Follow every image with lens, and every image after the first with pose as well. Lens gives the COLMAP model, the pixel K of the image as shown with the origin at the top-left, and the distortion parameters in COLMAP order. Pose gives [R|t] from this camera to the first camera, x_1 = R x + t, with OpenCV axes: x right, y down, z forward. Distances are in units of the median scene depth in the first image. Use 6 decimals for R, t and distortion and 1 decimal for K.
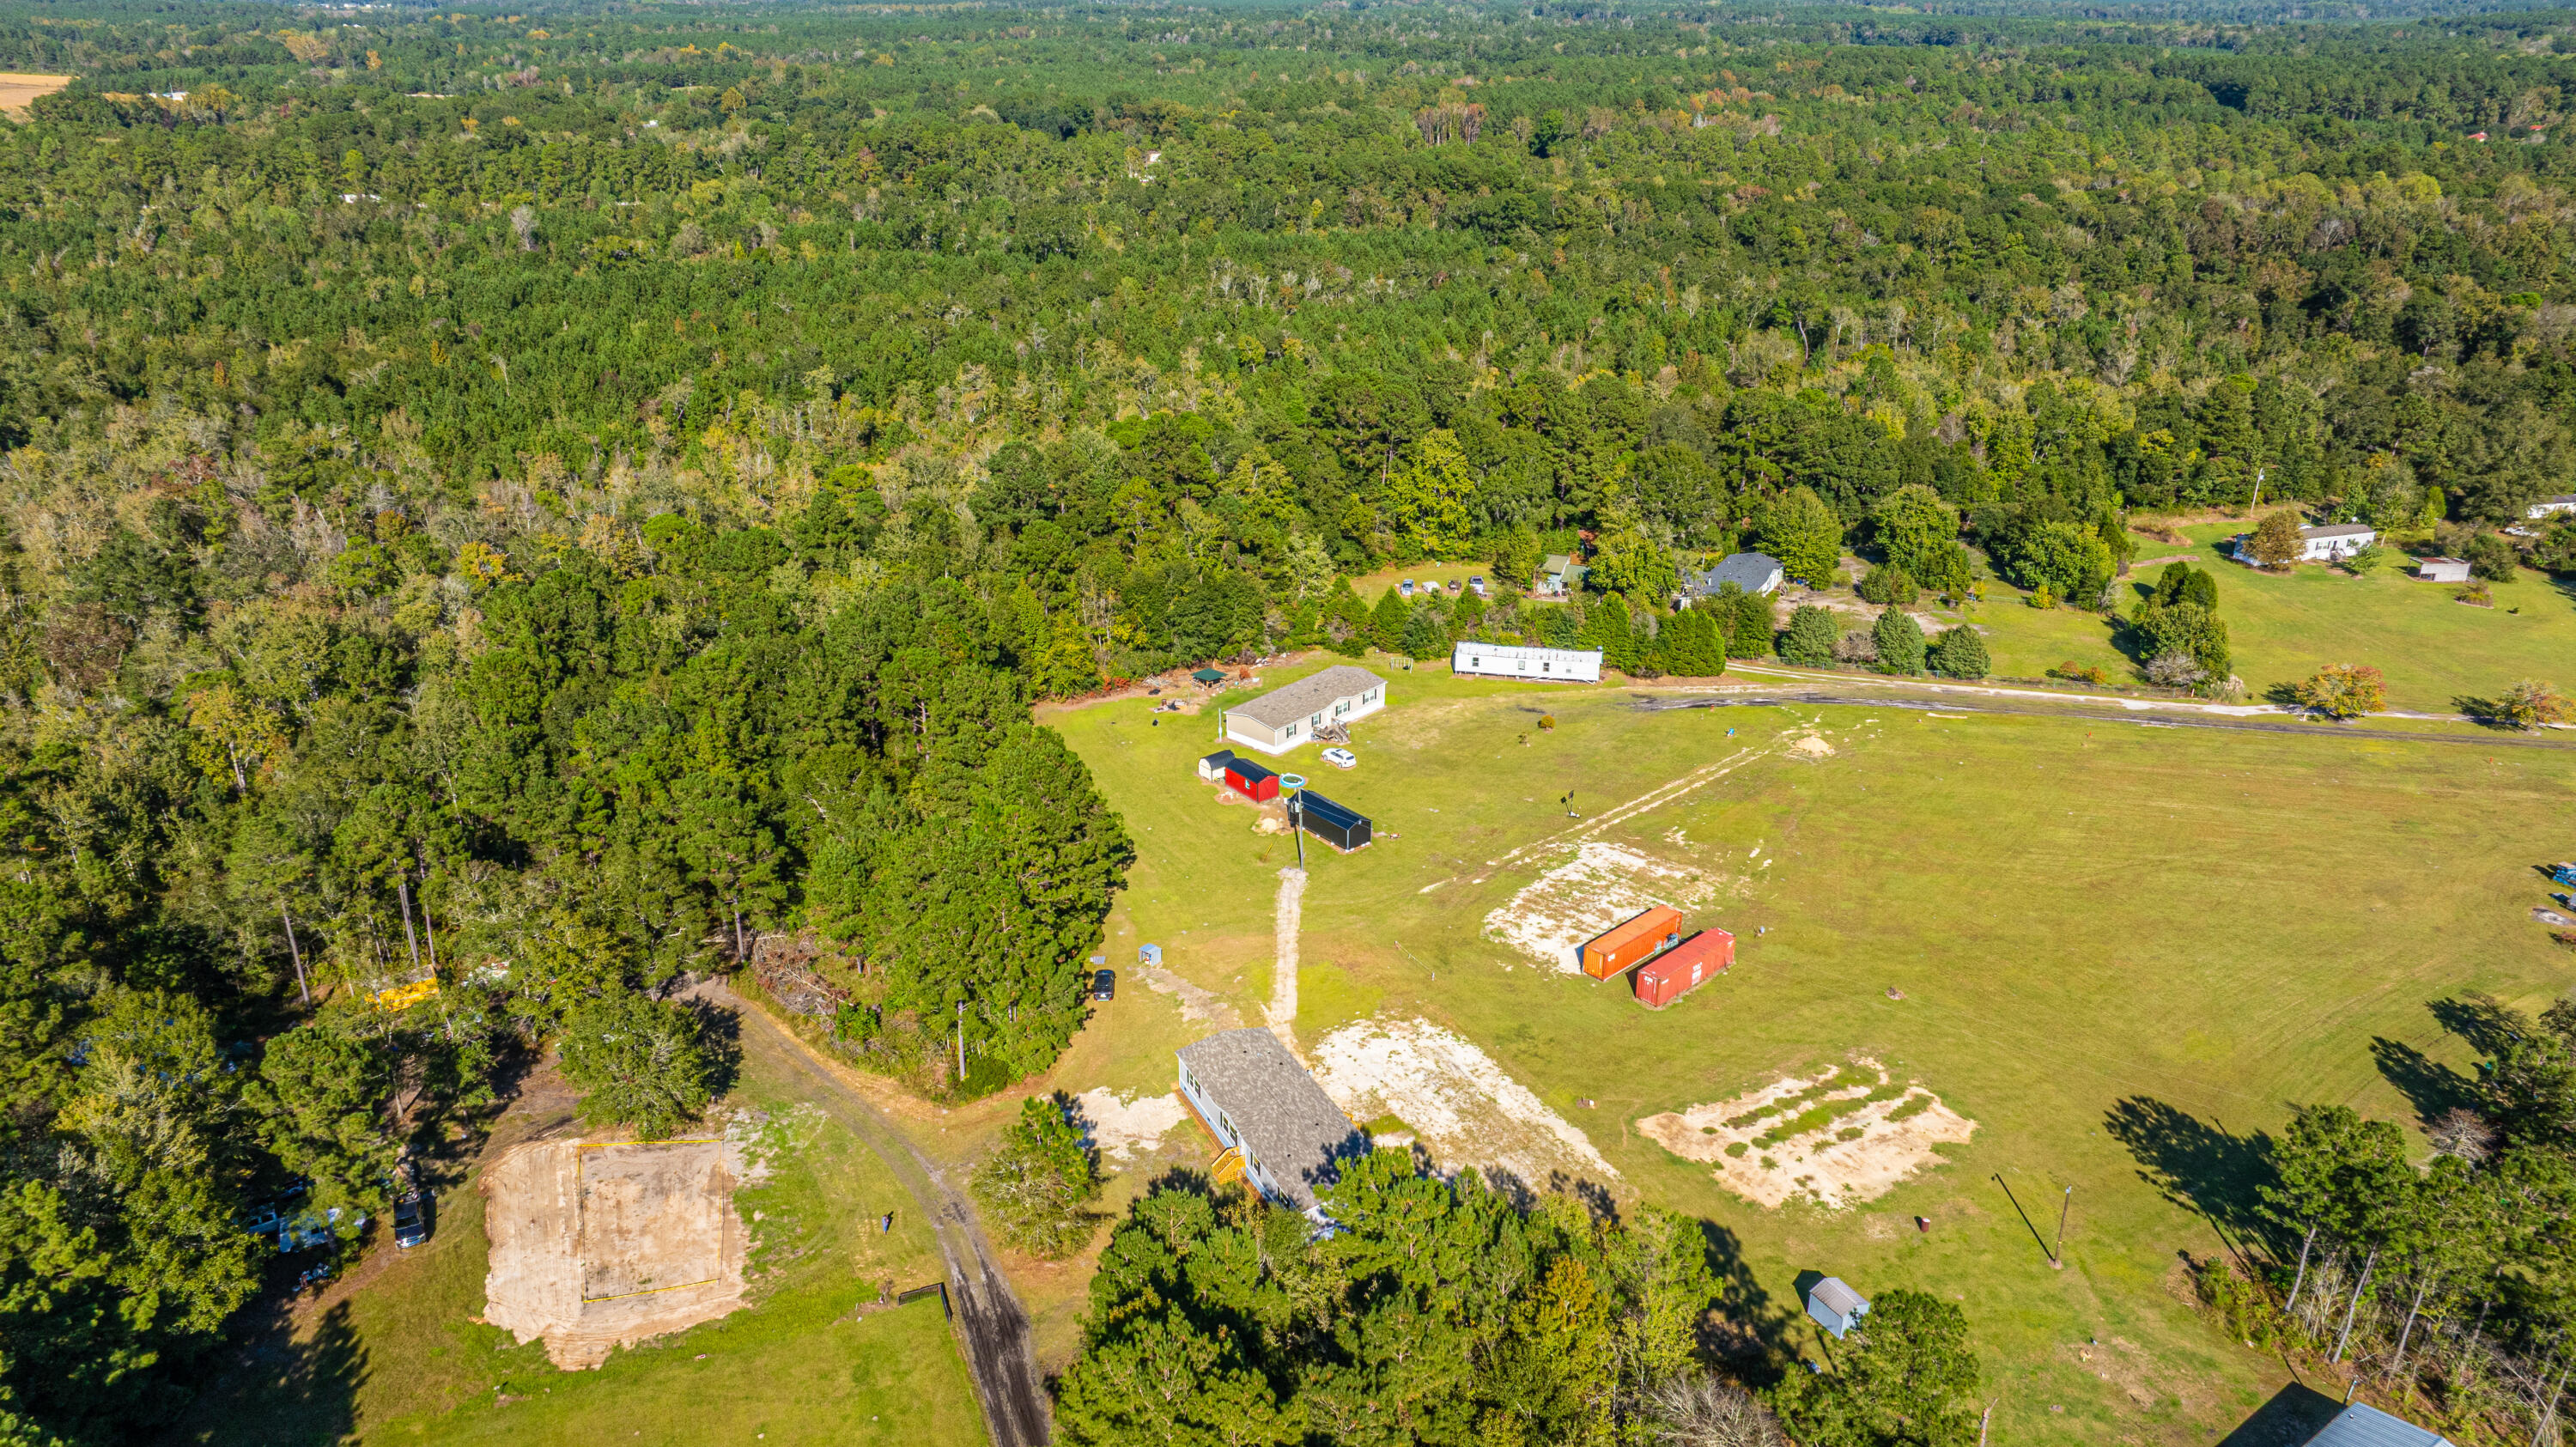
lens RADIAL K [[1807.8, 0, 1305.8], [0, 1807.8, 720.6], [0, 0, 1]] dist [-0.030335, 0.023619]
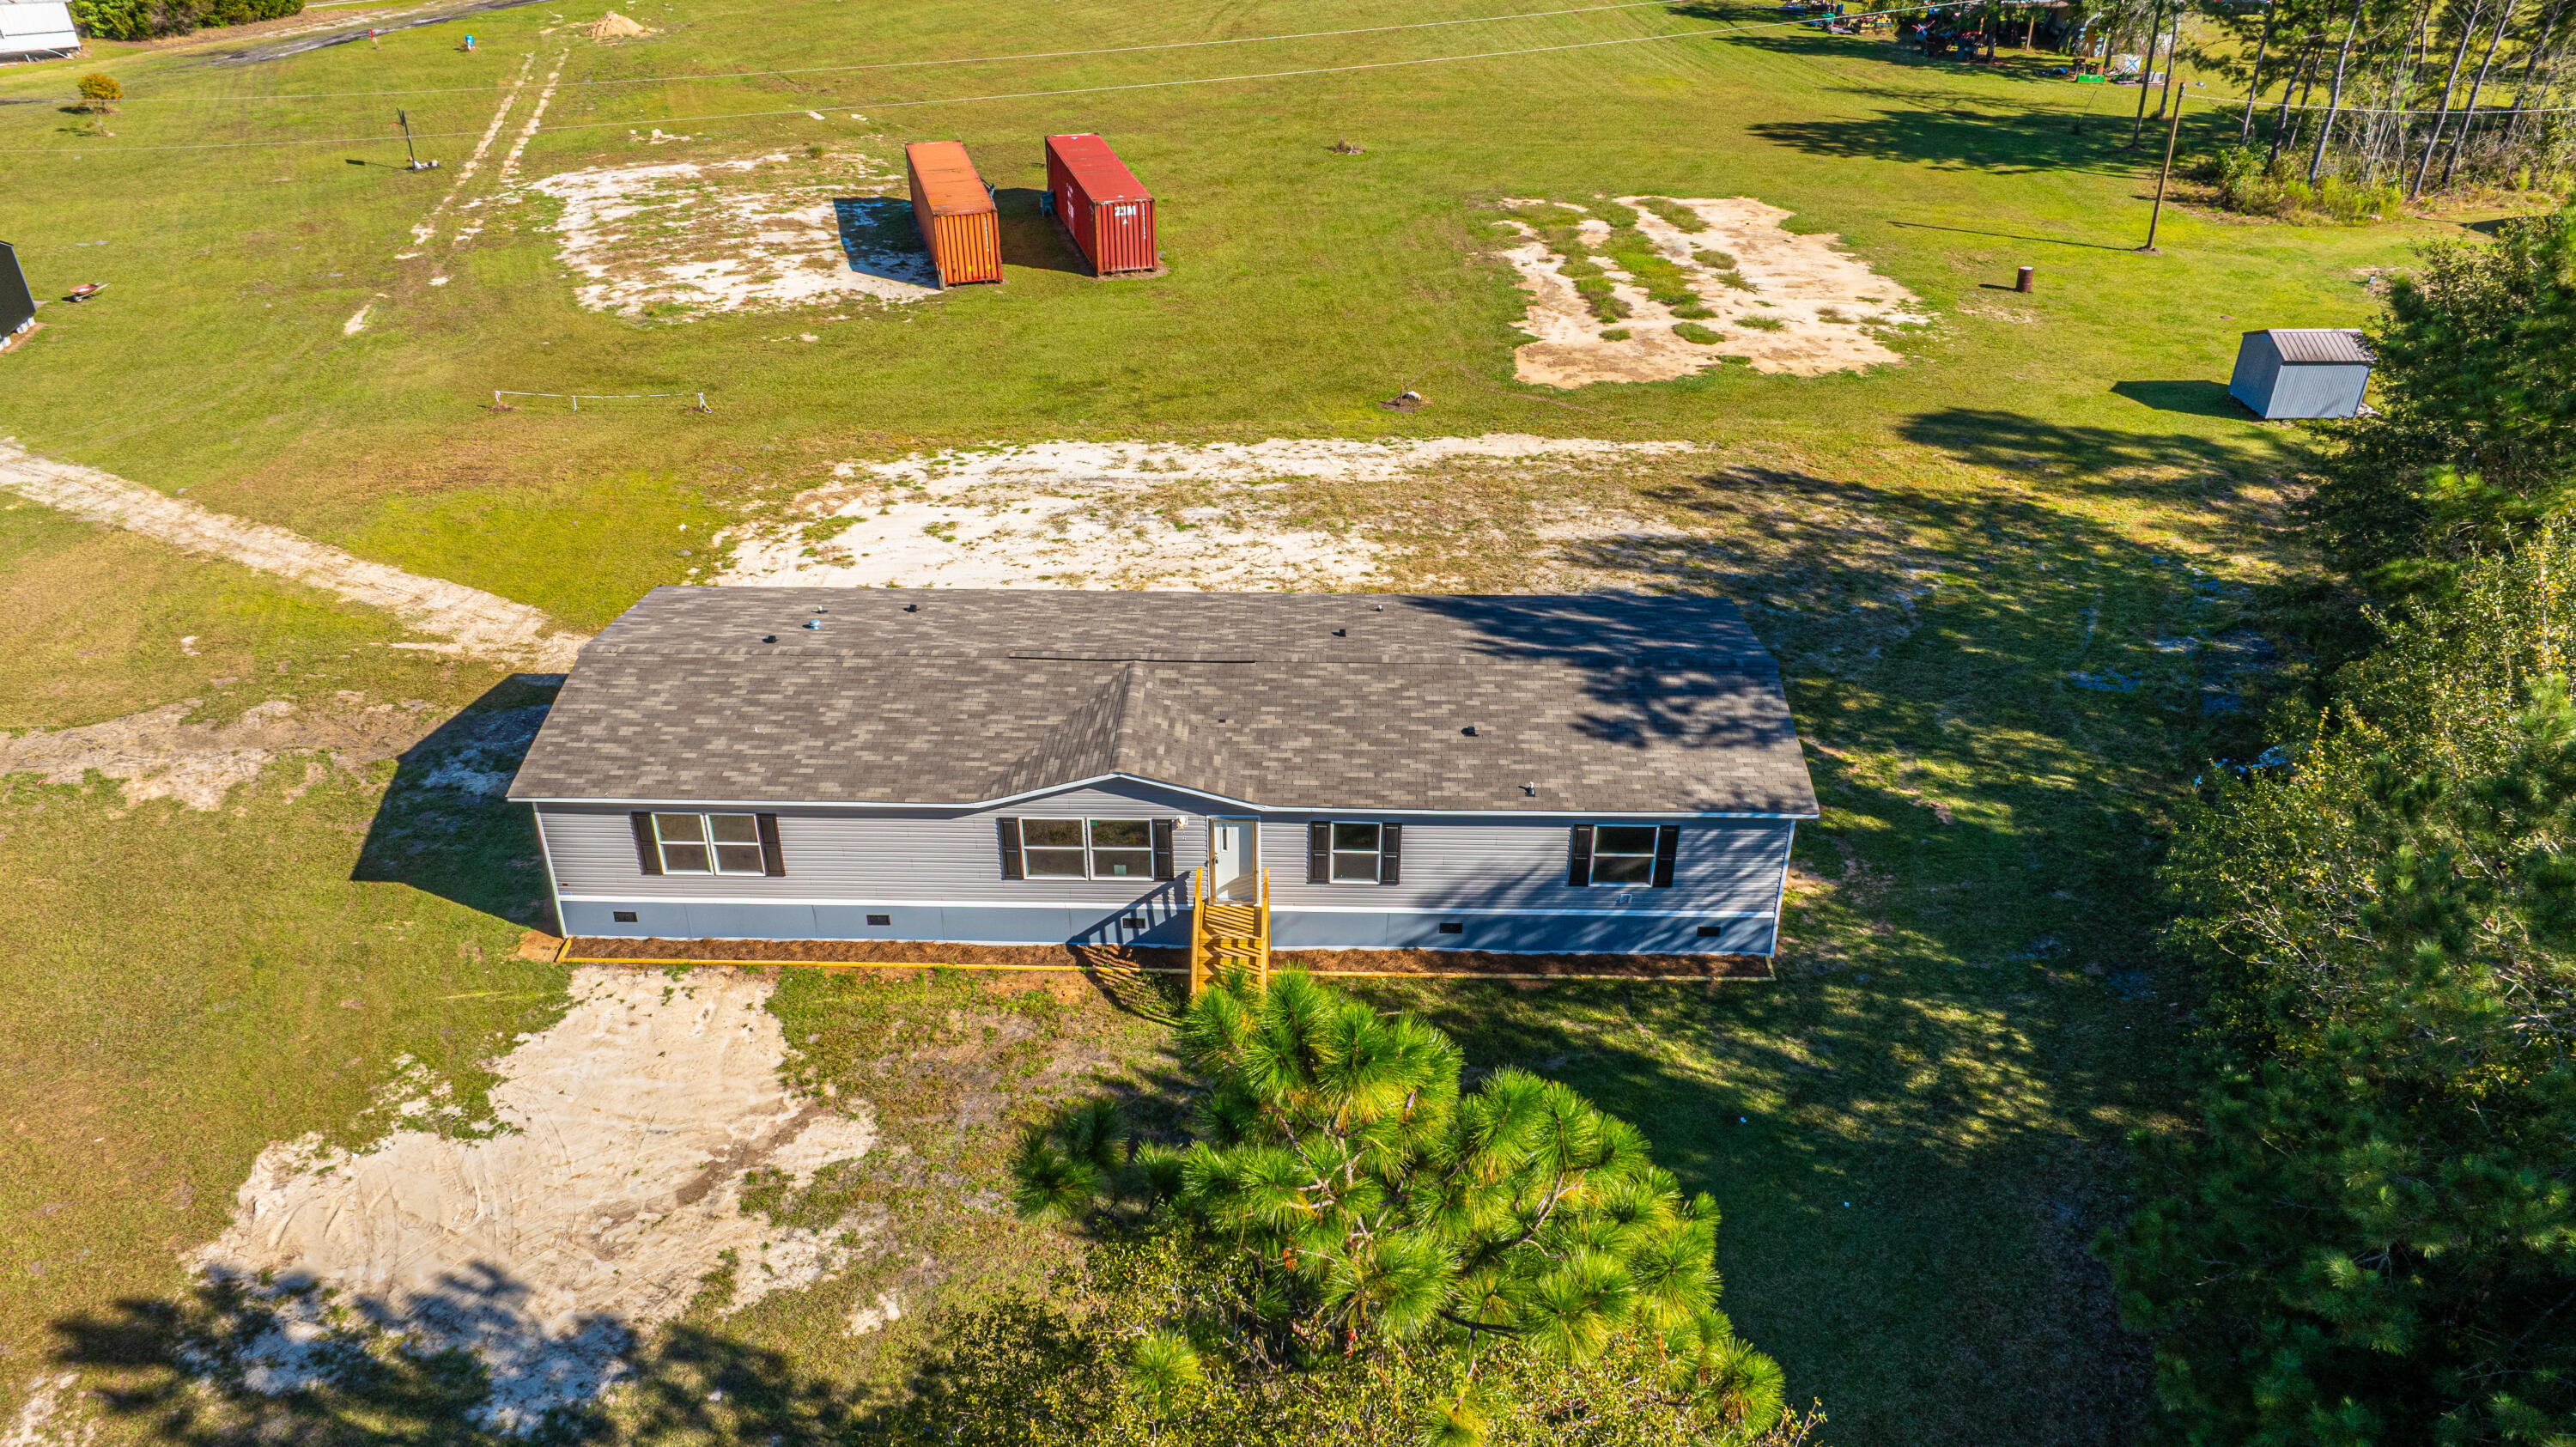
lens RADIAL K [[1807.8, 0, 1292.3], [0, 1807.8, 712.6], [0, 0, 1]] dist [-0.030335, 0.023619]
pose [[0.462668, -0.448728, 0.764579, -0.145116], [0.340950, 0.886172, 0.313772, 0.106022], [-0.818347, 0.115511, 0.562997, 0.611832]]
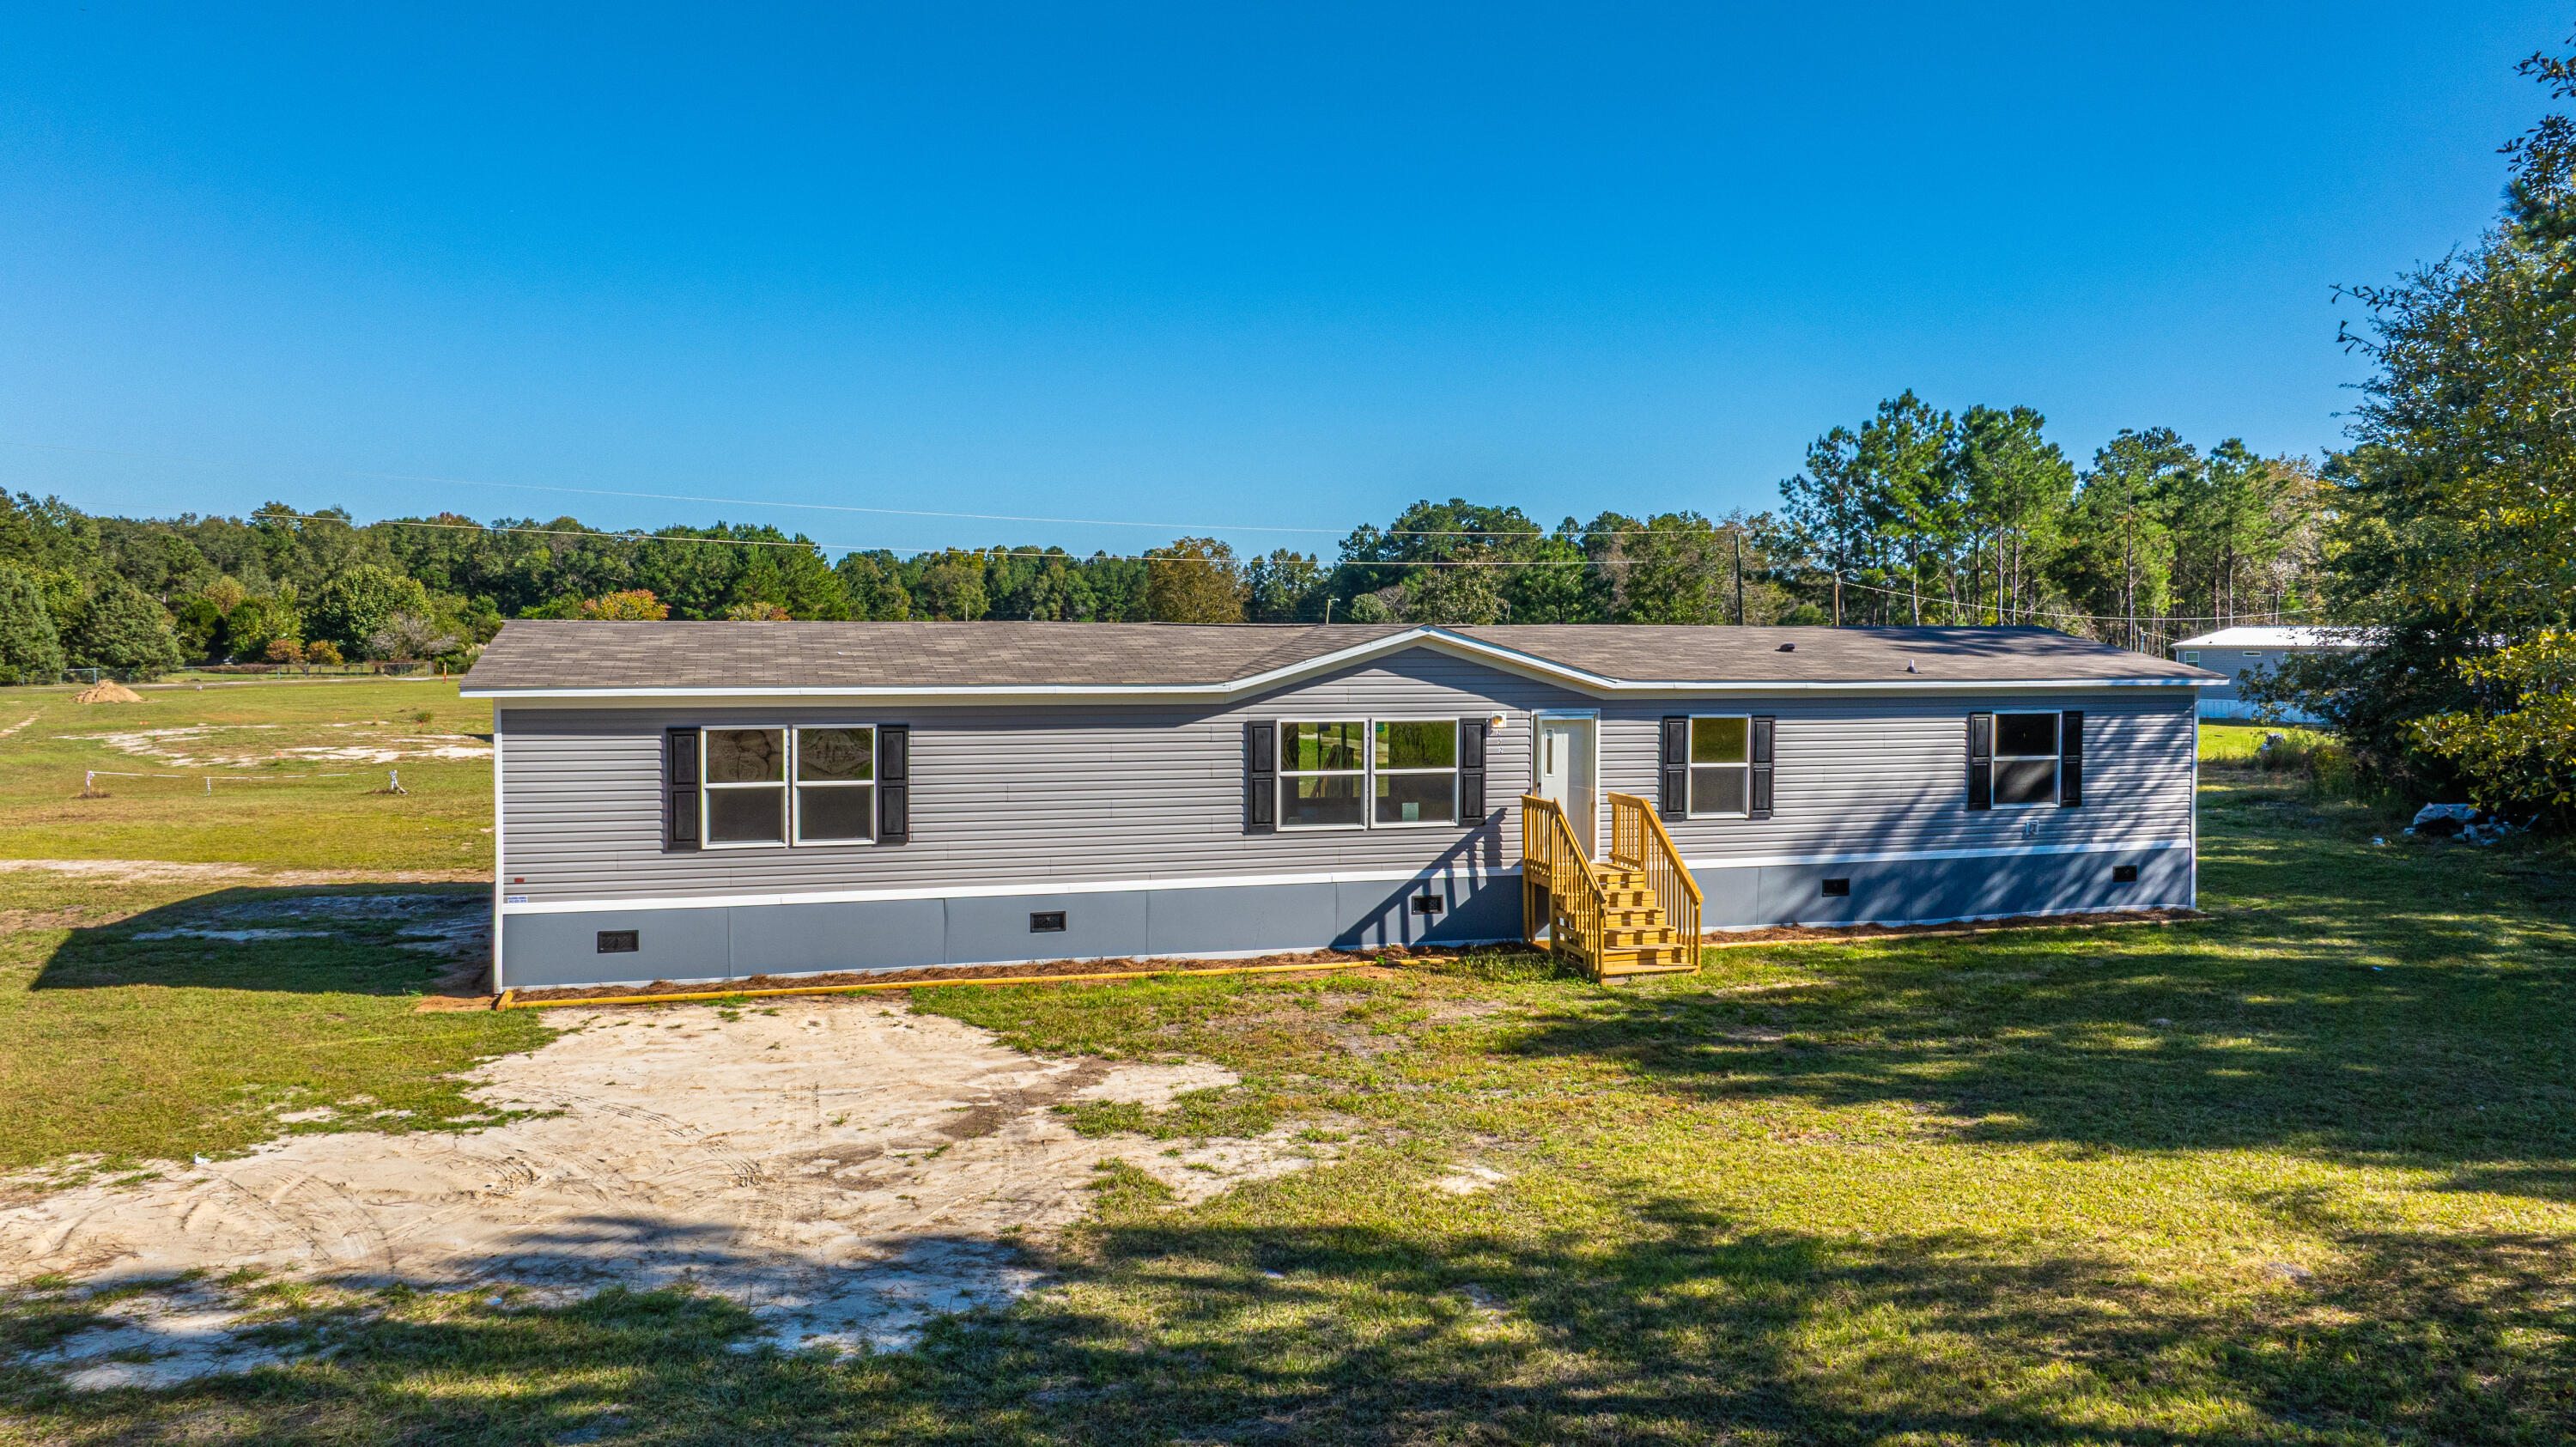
lens RADIAL K [[1806.3, 0, 1285.1], [0, 1806.3, 719.6], [0, 0, 1]] dist [-0.024840, 0.013065]
pose [[0.169131, -0.046948, 0.984475, -0.144396], [0.380621, 0.924486, -0.021303, 0.160932], [-0.909133, 0.378315, 0.174229, 0.707472]]
